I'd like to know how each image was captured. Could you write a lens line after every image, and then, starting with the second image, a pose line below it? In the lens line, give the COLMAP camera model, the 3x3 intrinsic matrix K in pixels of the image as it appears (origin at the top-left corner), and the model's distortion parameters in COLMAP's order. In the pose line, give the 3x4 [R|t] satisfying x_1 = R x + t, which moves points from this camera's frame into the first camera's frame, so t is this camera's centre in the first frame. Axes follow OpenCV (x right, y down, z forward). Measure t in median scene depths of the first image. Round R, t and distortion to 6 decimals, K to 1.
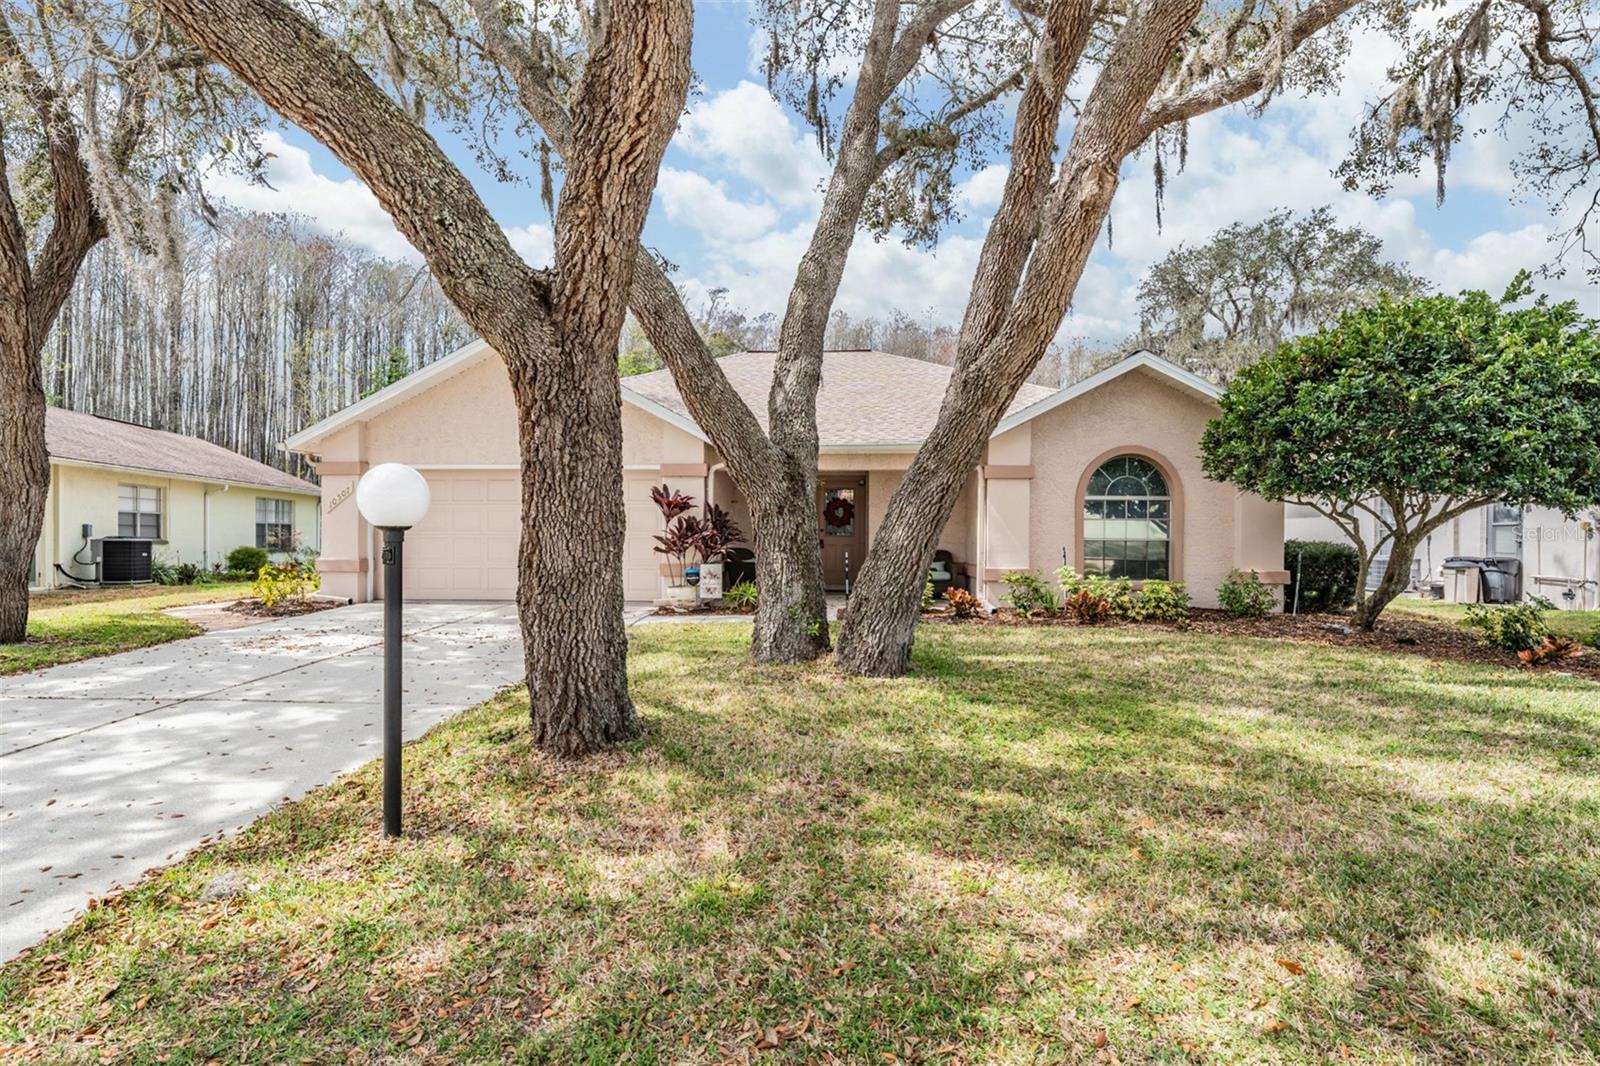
lens RADIAL K [[835.8, 0, 800.0], [0, 835.8, 533.0], [0, 0, 1]] dist [0.001380, 0.000428]
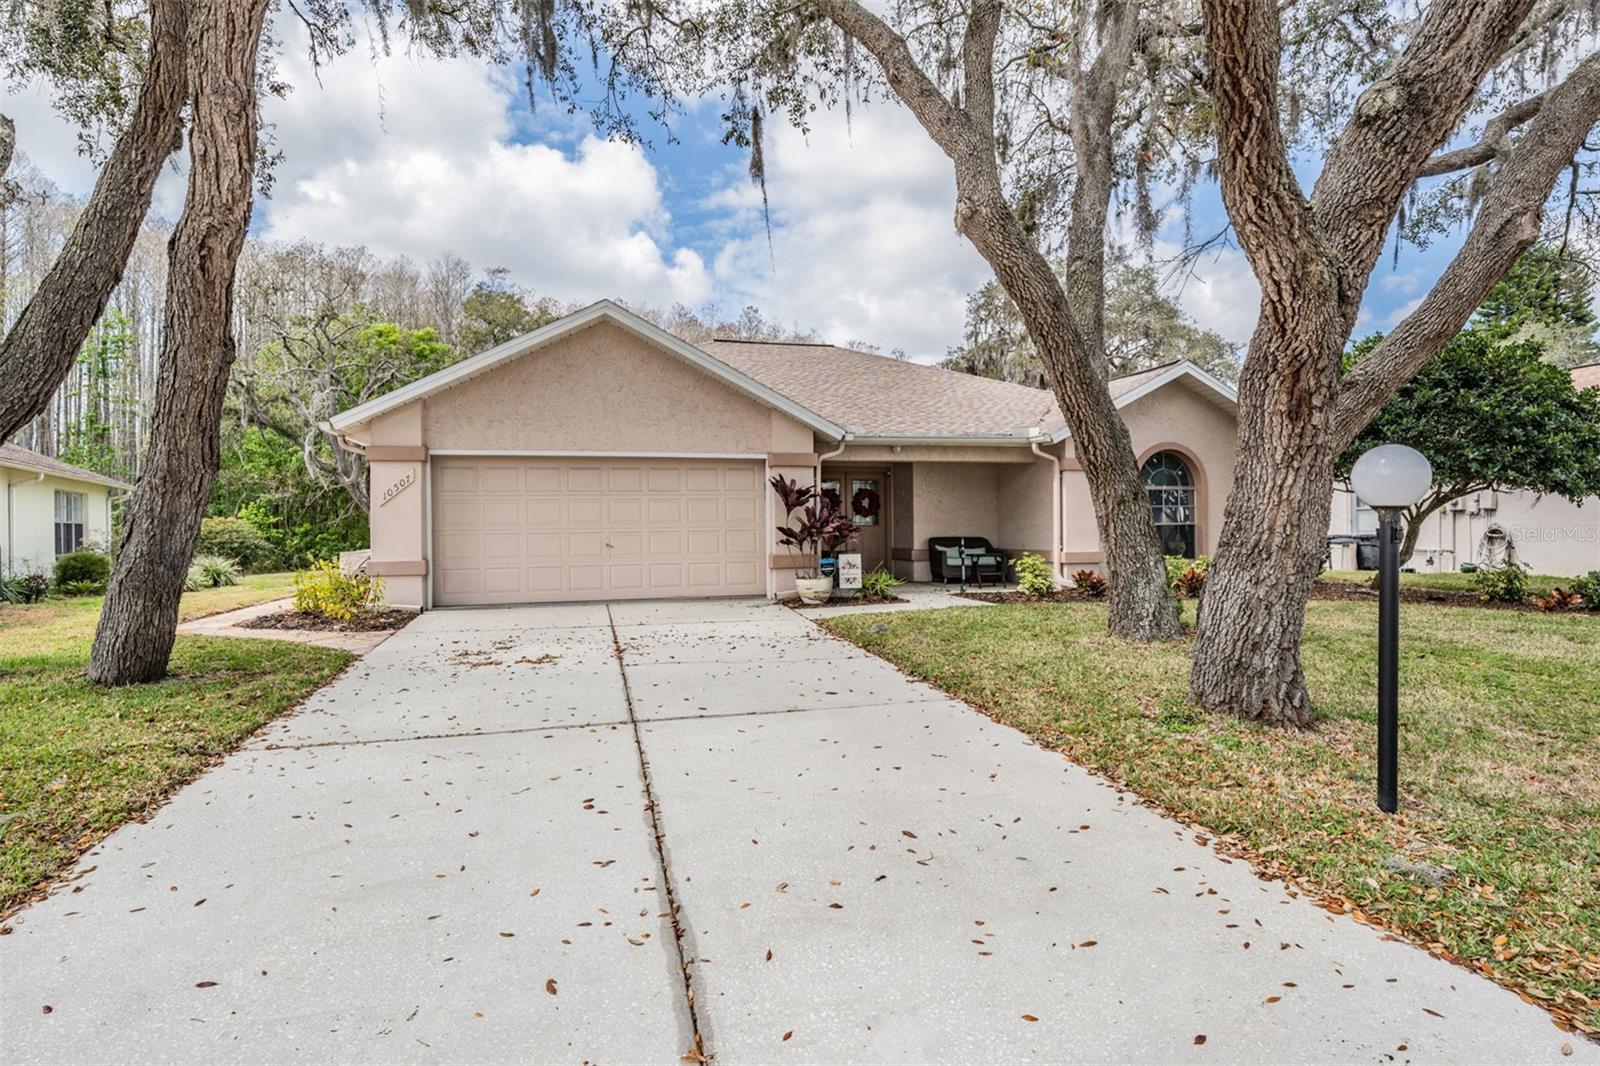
lens RADIAL K [[825.9, 0, 799.2], [0, 825.9, 522.3], [0, 0, 1]] dist [0.001302, 0.000582]
pose [[0.949086, -0.013384, 0.314733, -0.455756], [0.014864, 0.999887, -0.002301, 0.000731], [-0.314666, 0.006862, 0.949178, 0.083111]]
